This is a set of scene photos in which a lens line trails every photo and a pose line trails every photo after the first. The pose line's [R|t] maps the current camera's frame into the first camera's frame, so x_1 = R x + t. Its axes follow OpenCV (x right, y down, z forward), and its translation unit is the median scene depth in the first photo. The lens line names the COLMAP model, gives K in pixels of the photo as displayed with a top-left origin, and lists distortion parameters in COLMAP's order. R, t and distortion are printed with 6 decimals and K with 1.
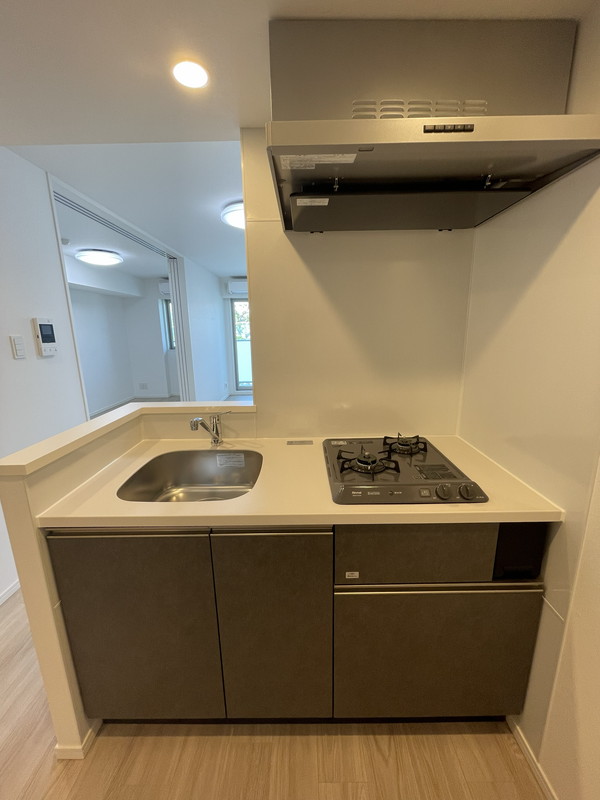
lens RADIAL K [[323.7, 0, 302.5], [0, 323.7, 398.9], [0, 0, 1]] dist [0.000012, -0.000361]
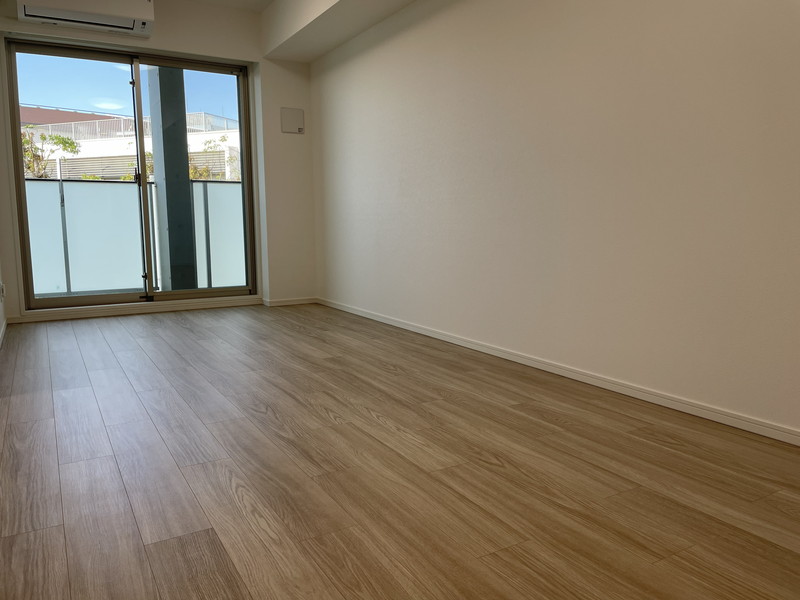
lens RADIAL K [[600.8, 0, 398.6], [0, 600.8, 299.5], [0, 0, 1]] dist [0.086524, -0.106649]
pose [[0.860741, -0.059010, 0.505612, -0.675724], [0.103309, 0.992838, -0.059996, 0.150335], [-0.498450, 0.103875, 0.860673, 0.876286]]
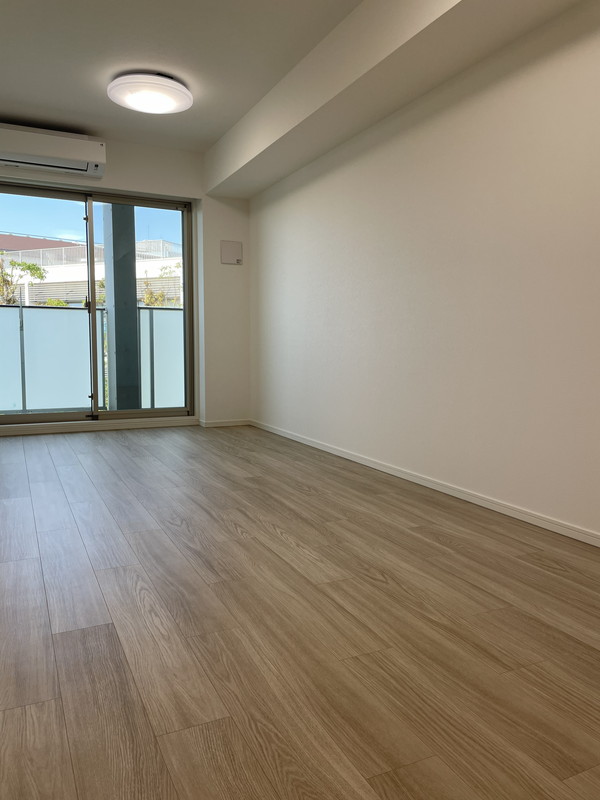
lens RADIAL K [[600.8, 0, 300.0], [0, 600.8, 400.0], [0, 0, 1]] dist [0.086524, -0.106649]
pose [[0.900320, -0.022654, 0.434640, -0.637962], [0.075333, 0.991682, -0.104360, 0.160889], [-0.428660, 0.126700, 0.894538, 0.757135]]
